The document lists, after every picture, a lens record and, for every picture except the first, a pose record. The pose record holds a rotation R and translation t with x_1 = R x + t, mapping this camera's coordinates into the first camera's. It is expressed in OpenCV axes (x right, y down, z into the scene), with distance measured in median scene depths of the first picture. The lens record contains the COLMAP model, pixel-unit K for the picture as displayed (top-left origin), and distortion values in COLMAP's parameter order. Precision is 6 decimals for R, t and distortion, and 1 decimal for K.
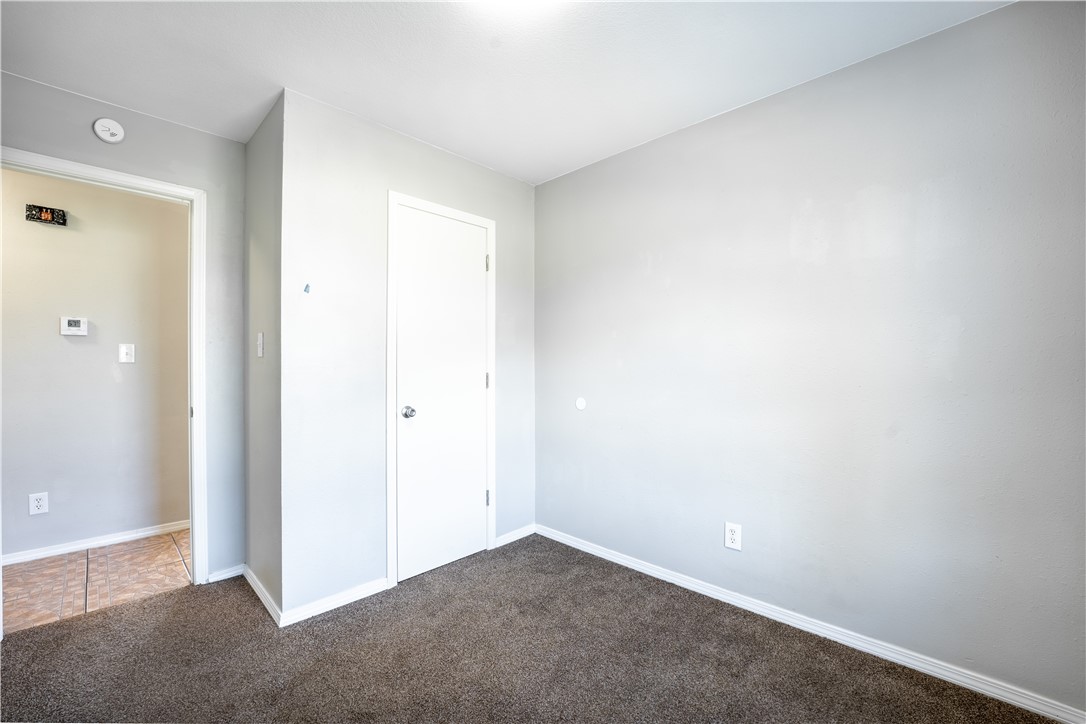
lens RADIAL K [[447.9, 0, 543.0], [0, 447.9, 362.0], [0, 0, 1]] dist [-0.028399, -0.000124]
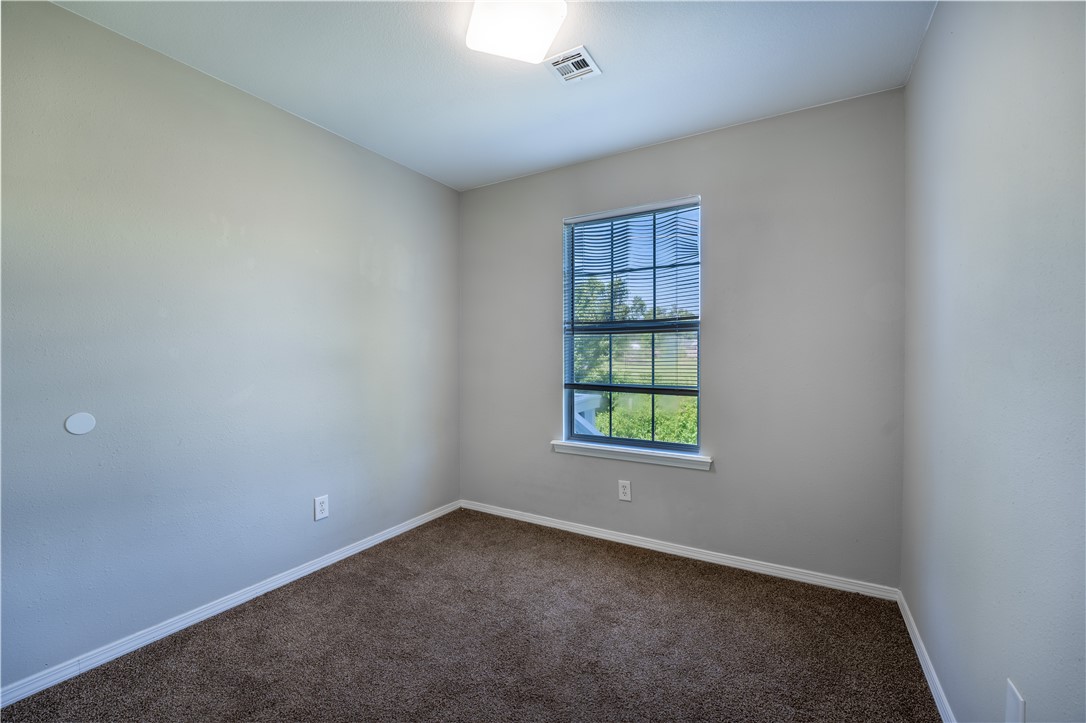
lens RADIAL K [[447.9, 0, 543.0], [0, 447.9, 361.5], [0, 0, 1]] dist [-0.028399, -0.000124]
pose [[-0.239912, -0.013930, 0.970695, -0.793828], [-0.001813, 0.999902, 0.013901, 0.005071], [-0.970793, 0.001575, -0.239914, 0.722084]]
